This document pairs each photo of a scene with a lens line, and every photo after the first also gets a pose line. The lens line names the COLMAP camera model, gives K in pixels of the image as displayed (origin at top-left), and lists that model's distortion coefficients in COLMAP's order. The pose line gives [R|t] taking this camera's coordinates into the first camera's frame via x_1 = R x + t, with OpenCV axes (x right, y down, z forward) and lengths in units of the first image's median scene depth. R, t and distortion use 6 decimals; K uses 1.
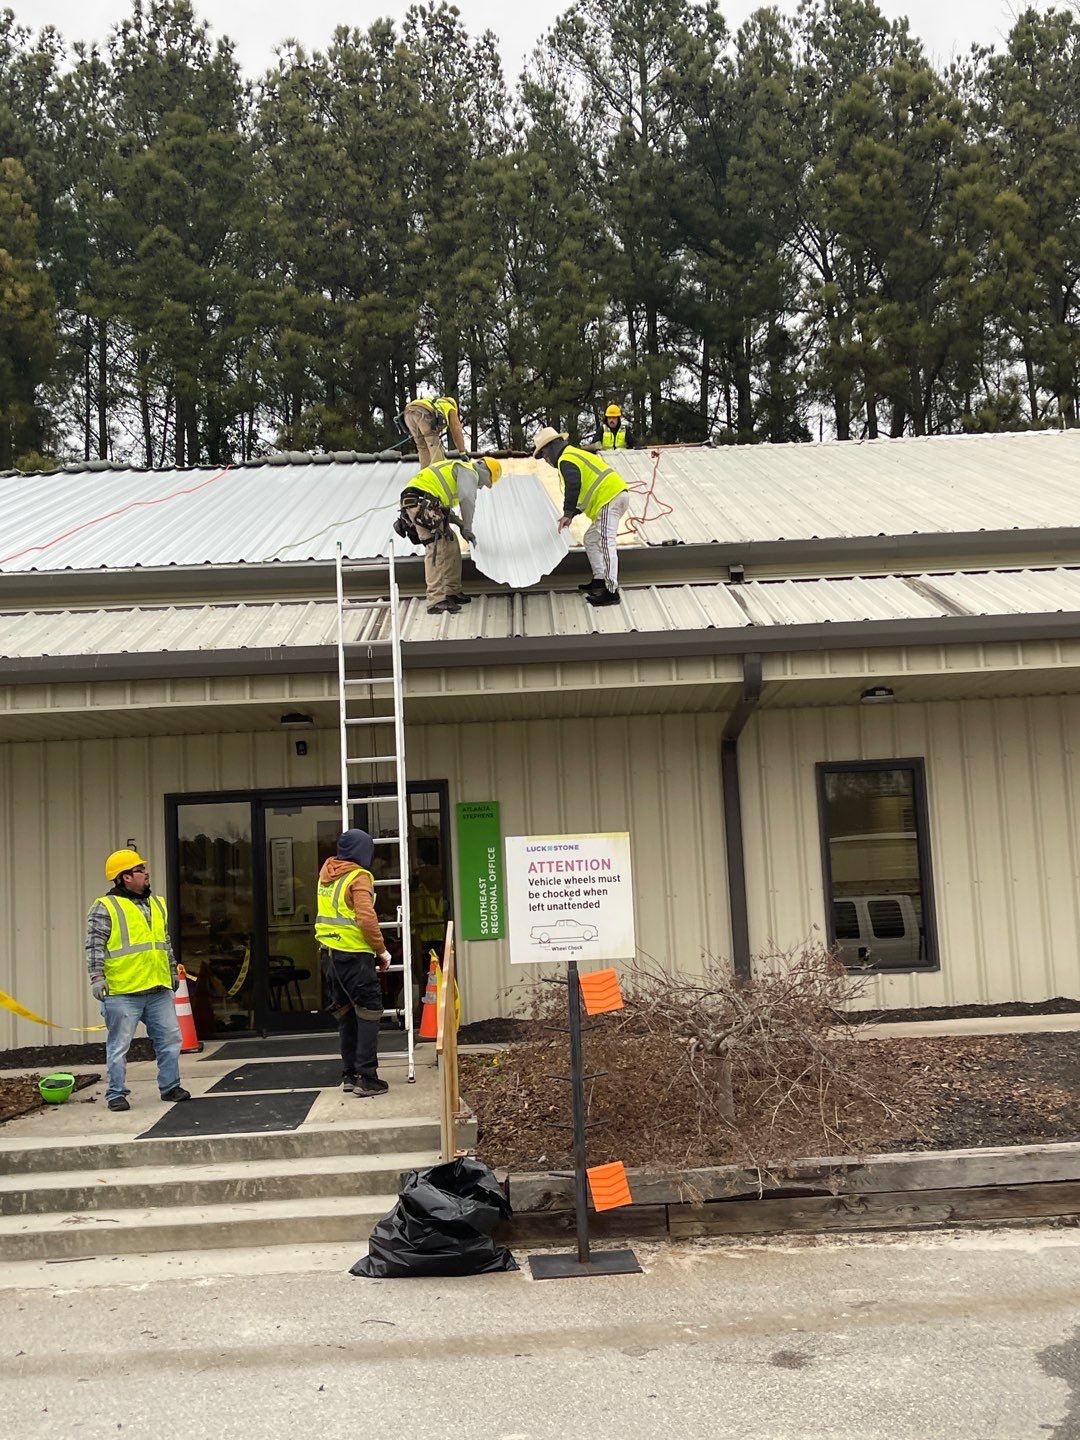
lens RADIAL K [[1691.1, 0, 546.9], [0, 1691.1, 728.9], [0, 0, 1]] dist [0.049671, 0.000000]
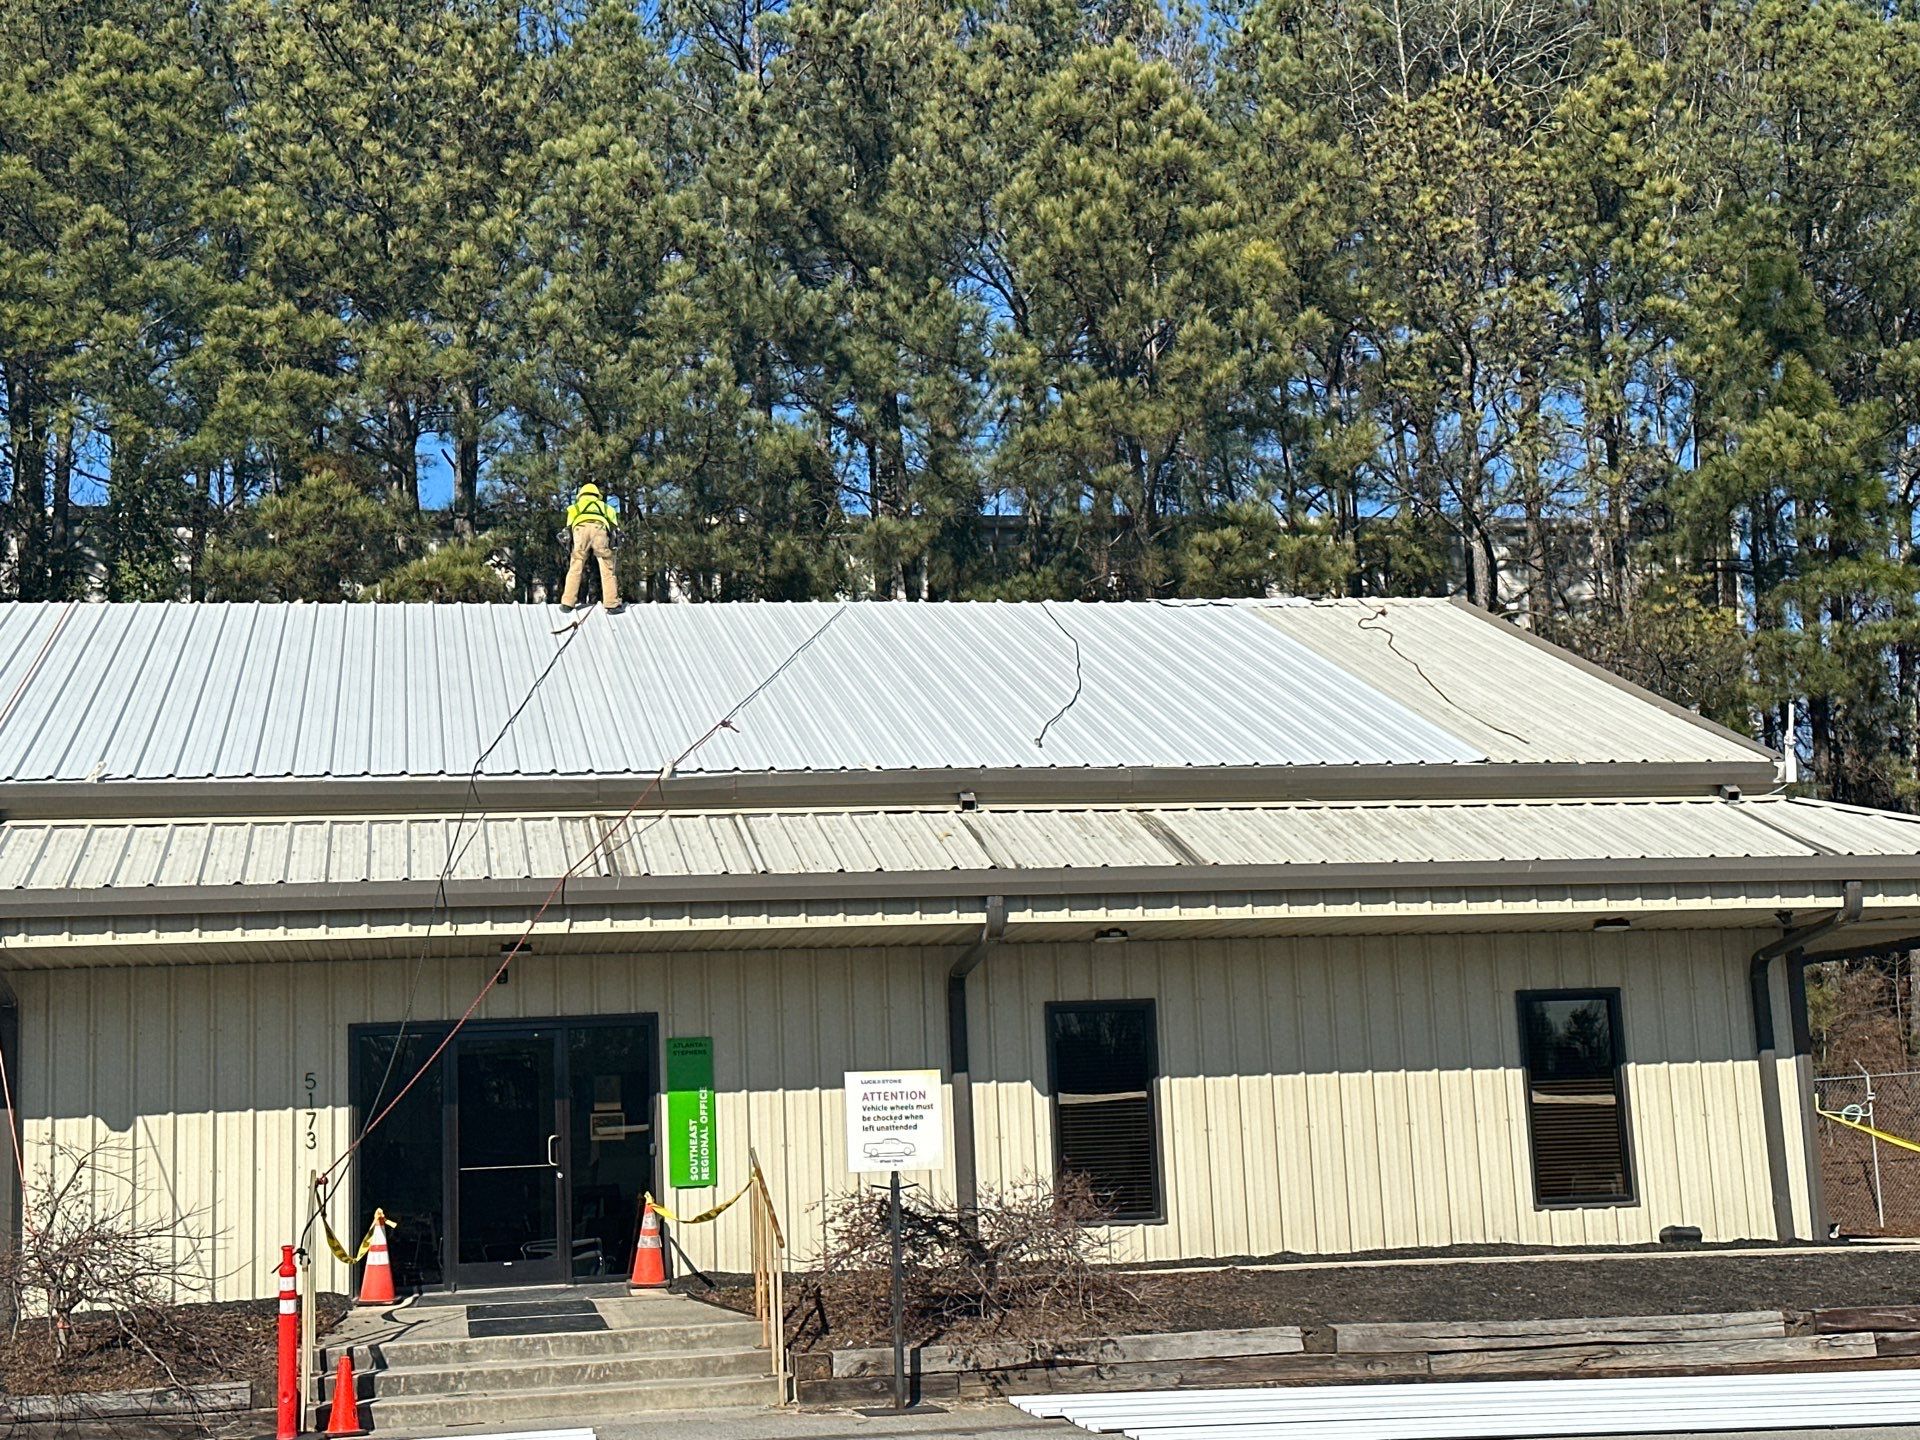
lens RADIAL K [[2949.5, 0, 962.4], [0, 2949.5, 735.7], [0, 0, 1]] dist [0.164199, 0.000000]
pose [[0.986039, 0.033765, 0.163057, -0.165846], [-0.024690, 0.998048, -0.057369, -0.033787], [-0.164676, 0.052542, 0.984947, -0.651920]]
